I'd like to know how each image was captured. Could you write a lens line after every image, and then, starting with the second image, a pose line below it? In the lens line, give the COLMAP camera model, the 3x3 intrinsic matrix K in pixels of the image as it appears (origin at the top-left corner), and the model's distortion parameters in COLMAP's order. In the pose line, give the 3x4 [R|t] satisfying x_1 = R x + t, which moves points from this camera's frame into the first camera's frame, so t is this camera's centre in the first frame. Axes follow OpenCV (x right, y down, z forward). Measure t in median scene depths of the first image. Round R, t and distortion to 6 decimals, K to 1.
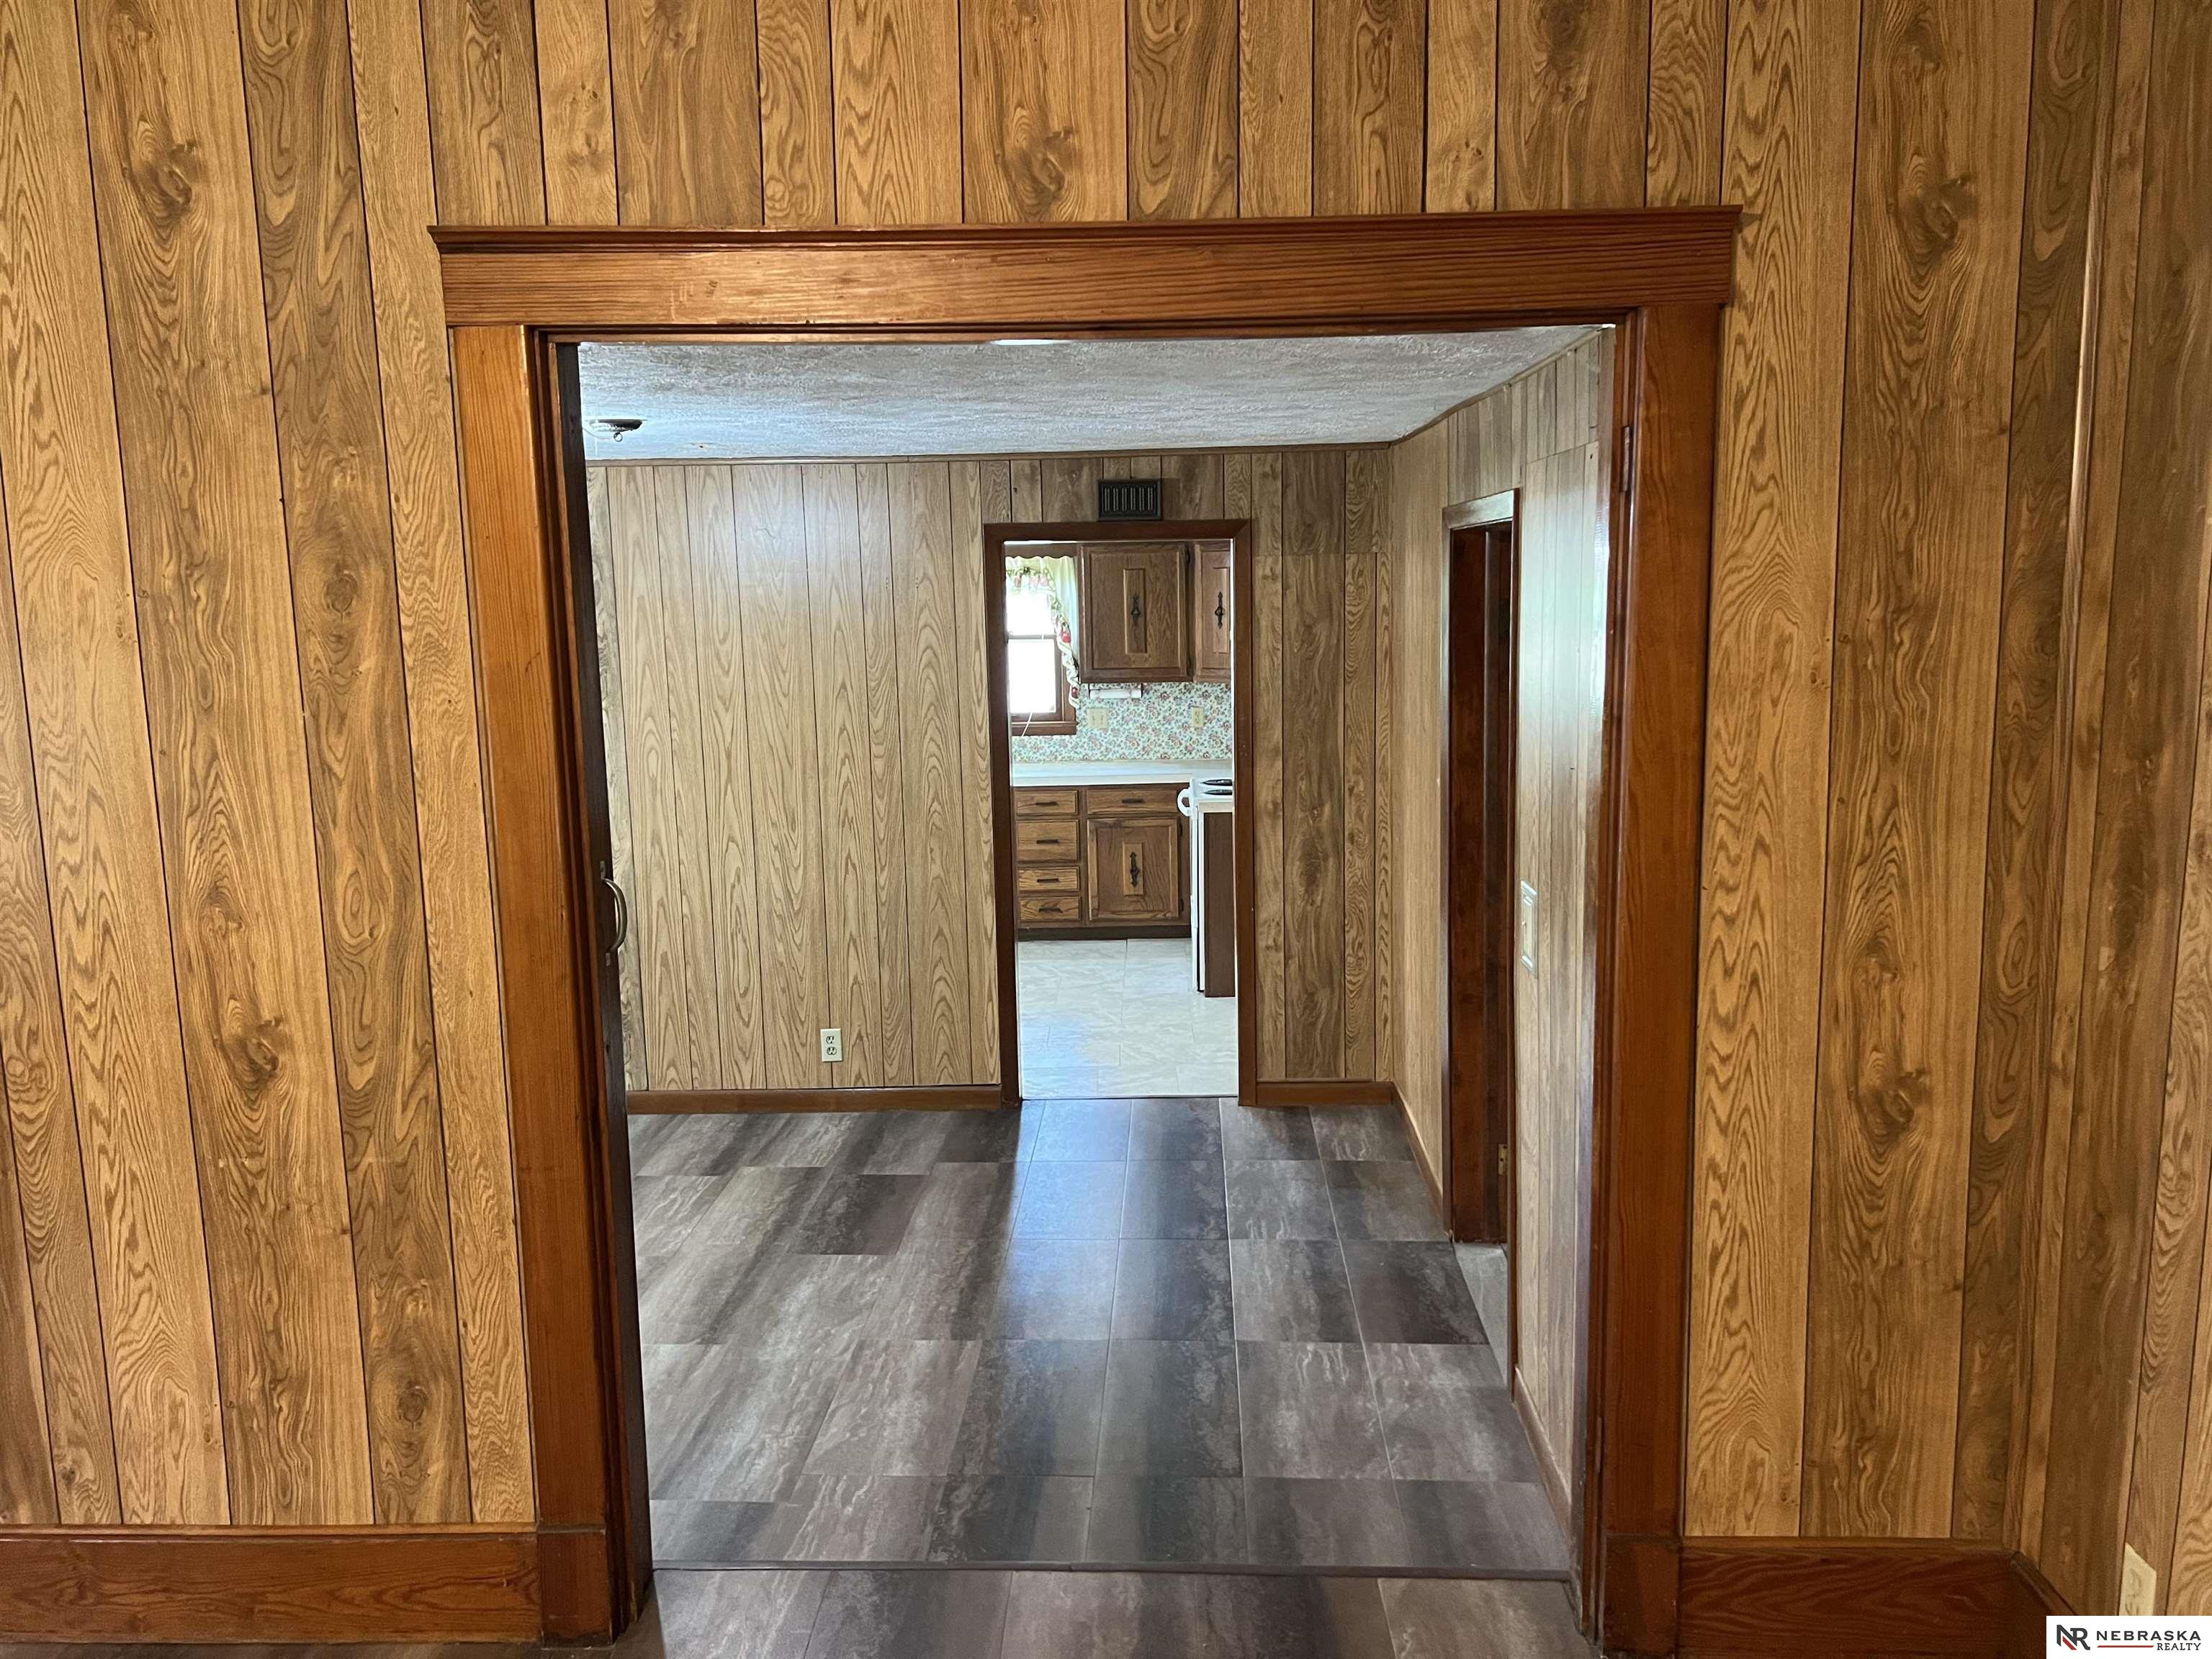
lens RADIAL K [[1658.5, 0, 1110.2], [0, 1658.5, 839.9], [0, 0, 1]] dist [0.083425, -0.099448]
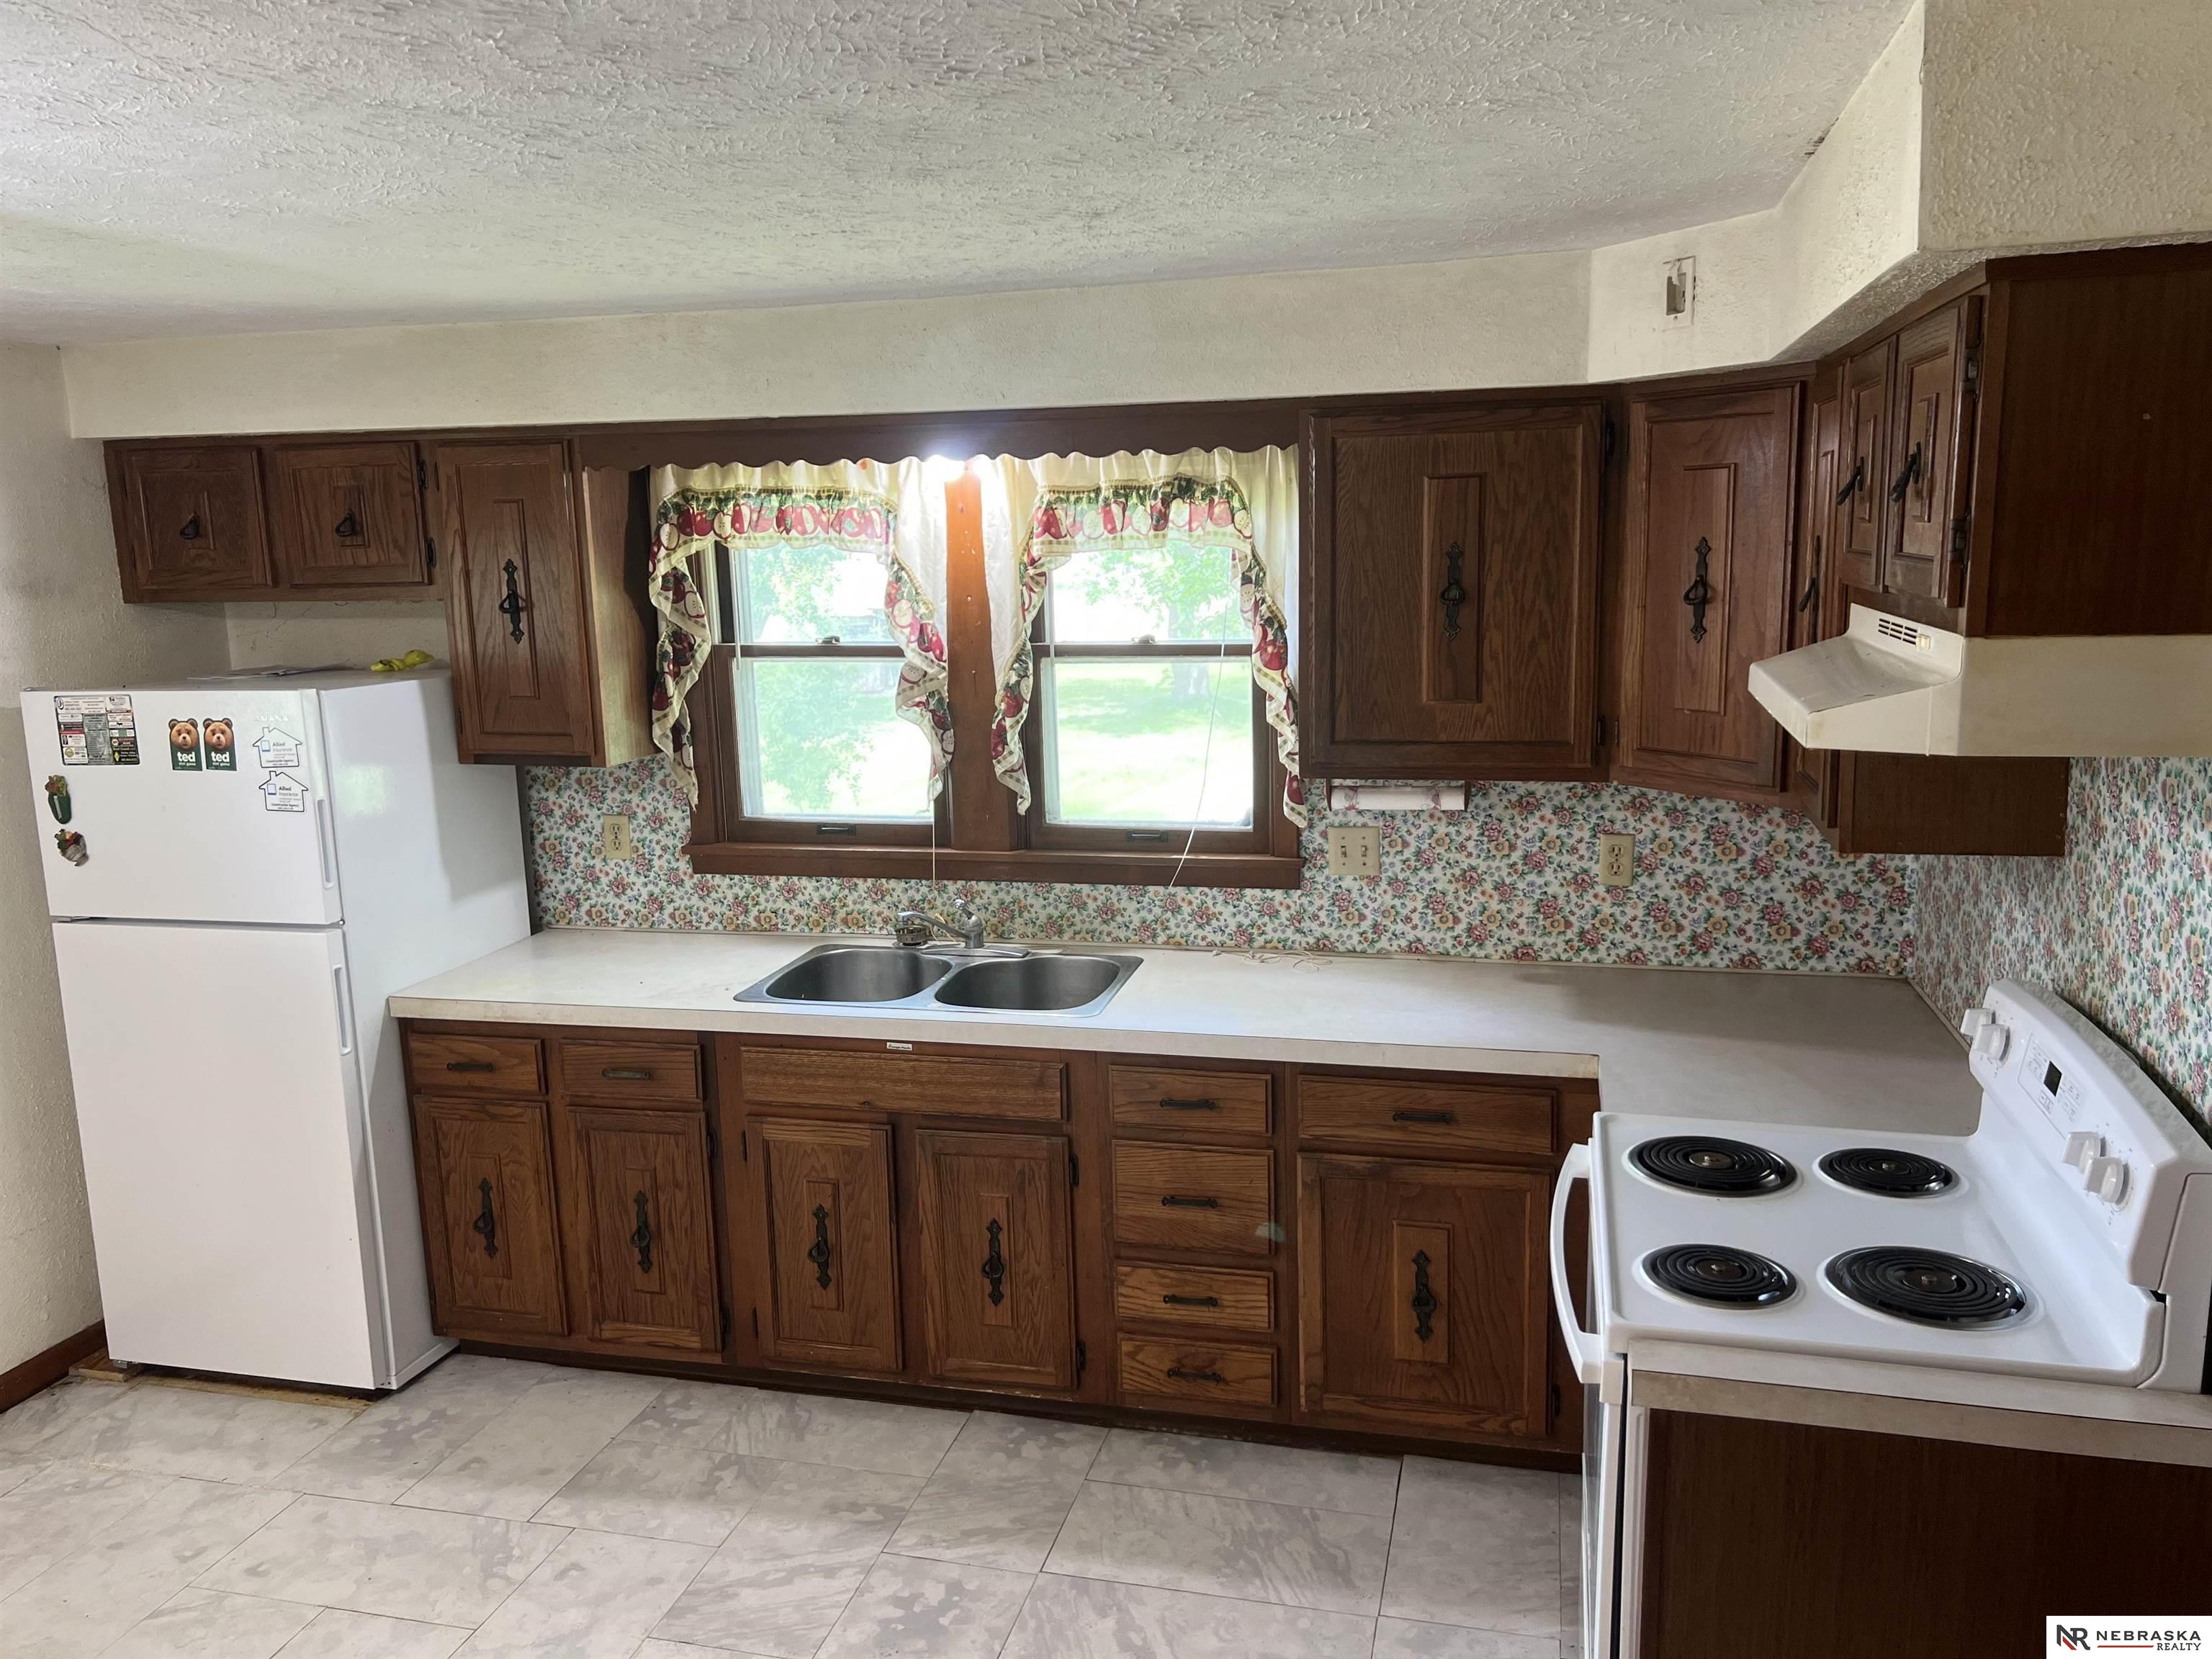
lens RADIAL K [[1658.5, 0, 1110.2], [0, 1658.5, 839.9], [0, 0, 1]] dist [0.083425, -0.099448]
pose [[0.974508, 0.036728, -0.221326, 0.082656], [-0.030011, 0.998983, 0.033636, -0.306878], [0.222336, -0.026137, 0.974620, 2.066051]]
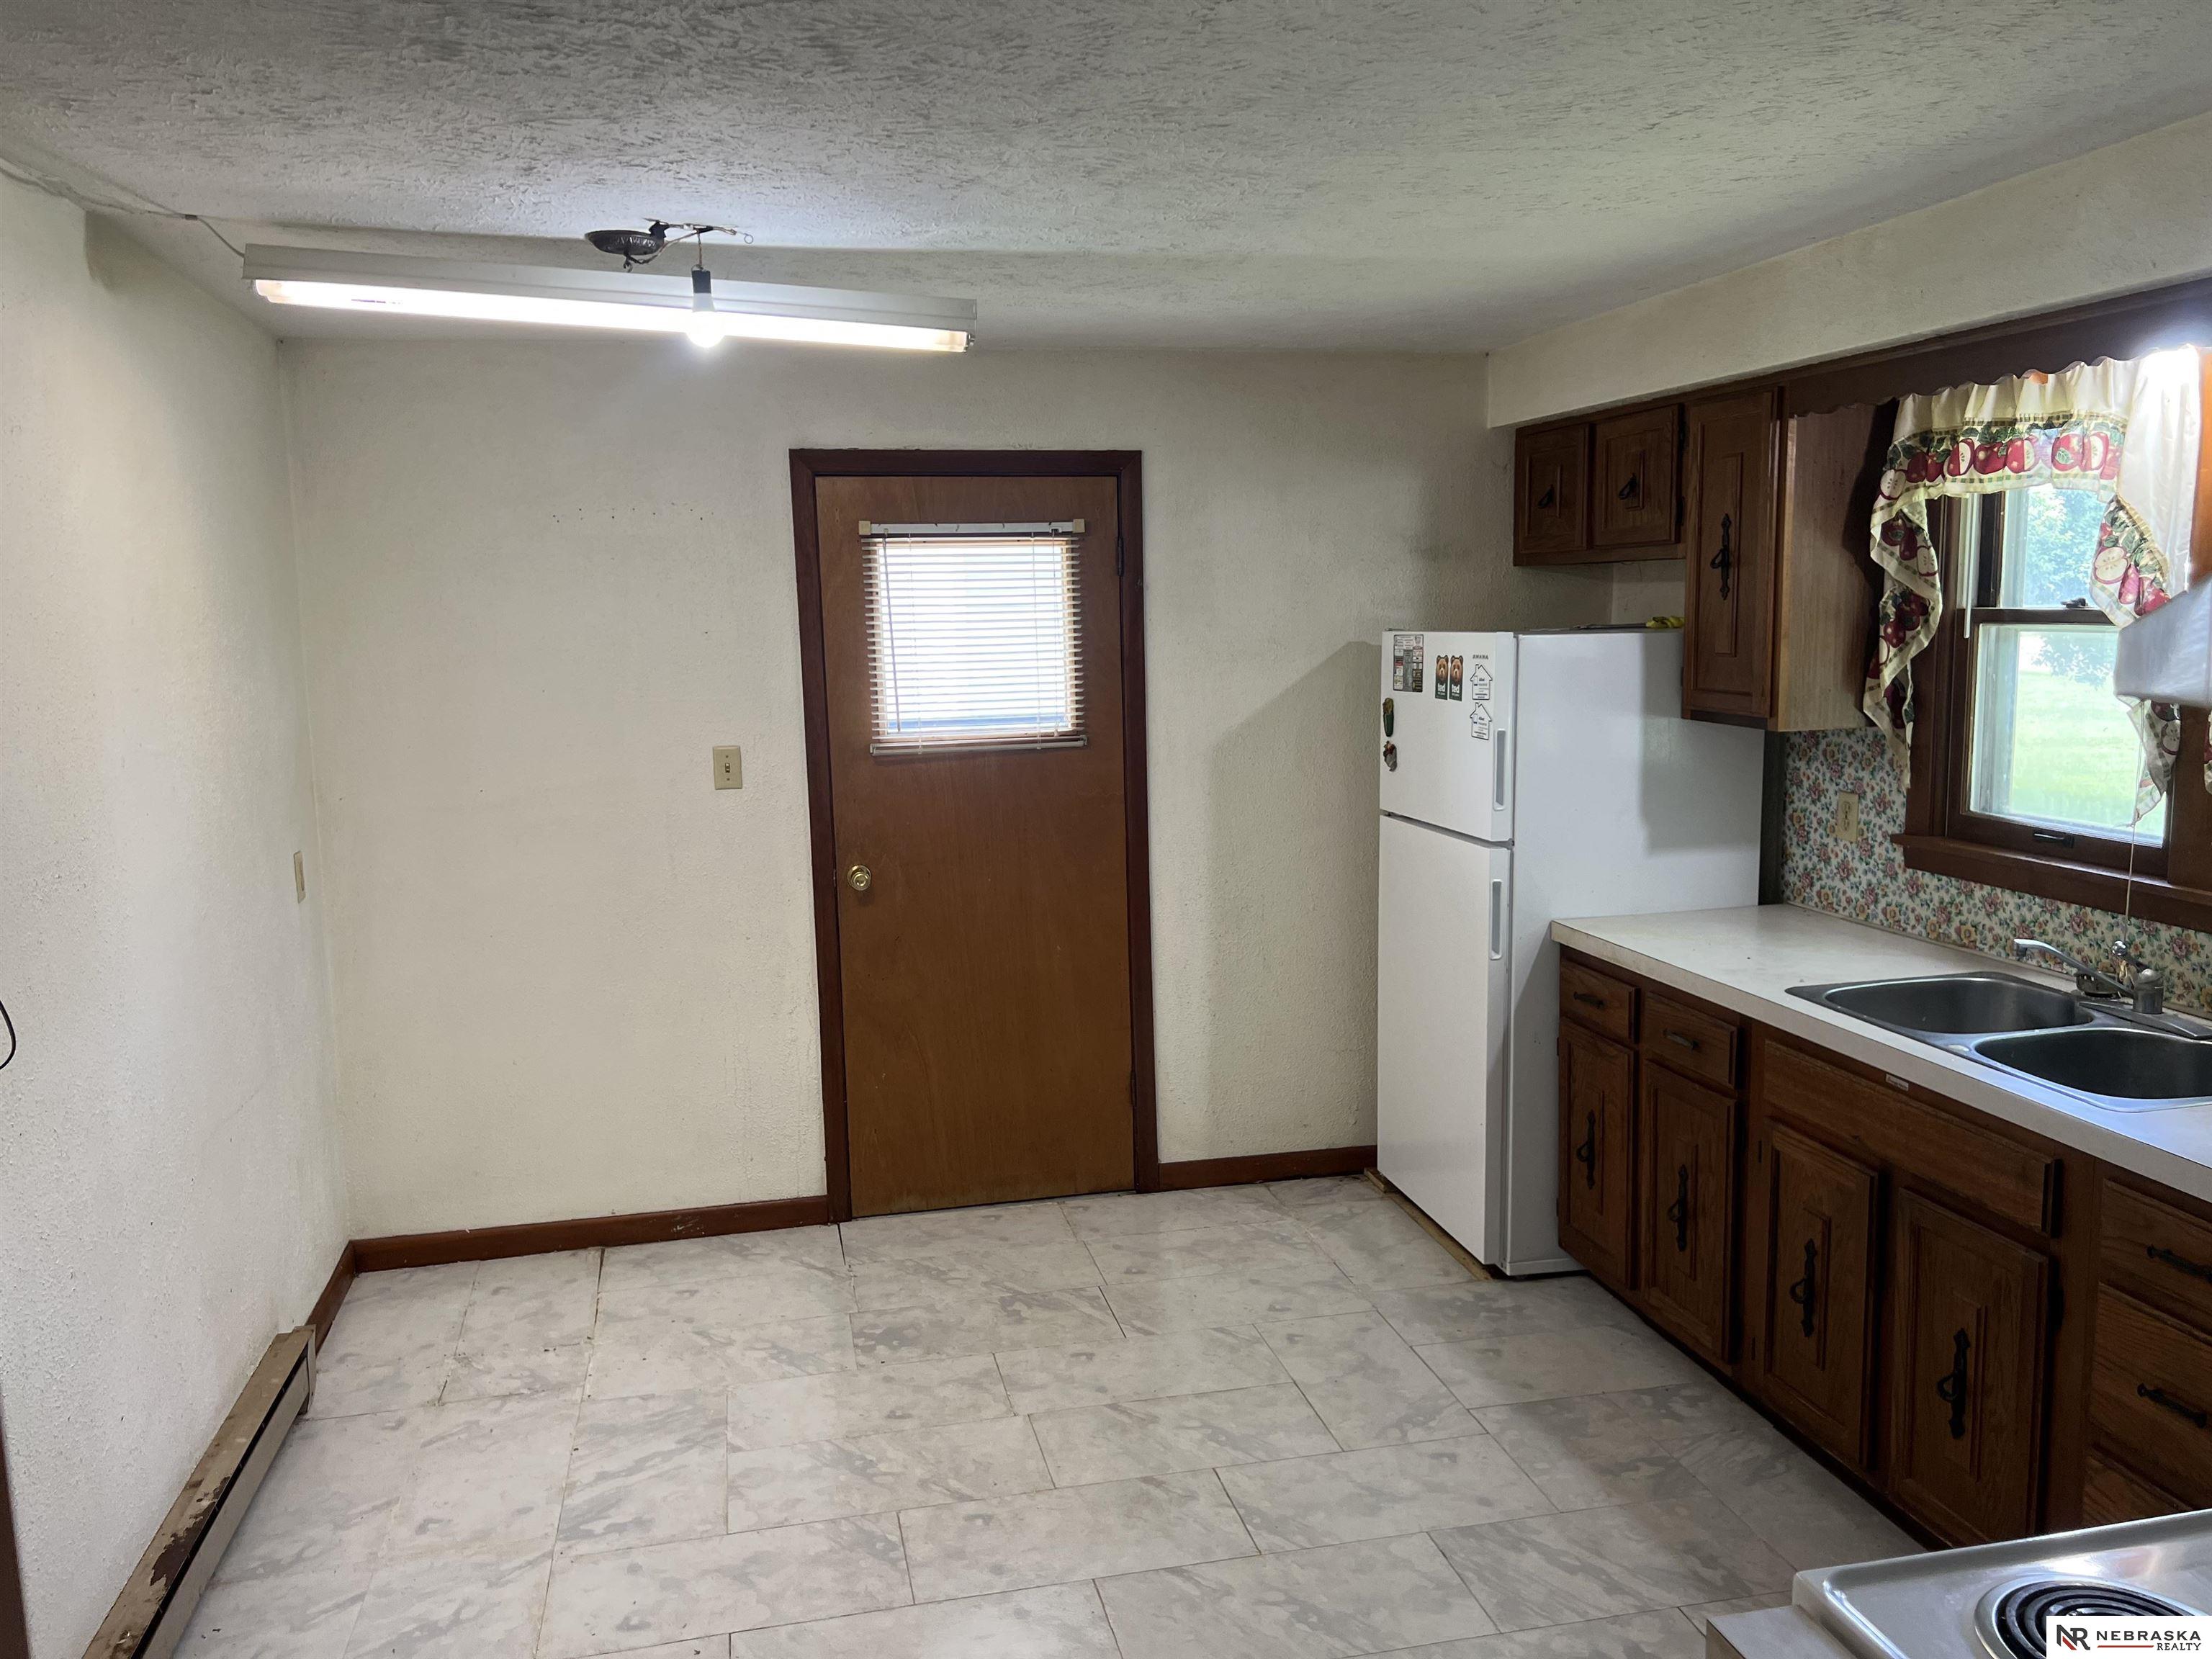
lens RADIAL K [[1669.5, 0, 1109.1], [0, 1669.5, 838.0], [0, 0, 1]] dist [0.067633, -0.096099]
pose [[0.237929, 0.151797, -0.959347, 0.539634], [-0.135937, 0.983195, 0.121856, -0.315707], [0.961723, 0.101417, 0.254565, 2.507424]]
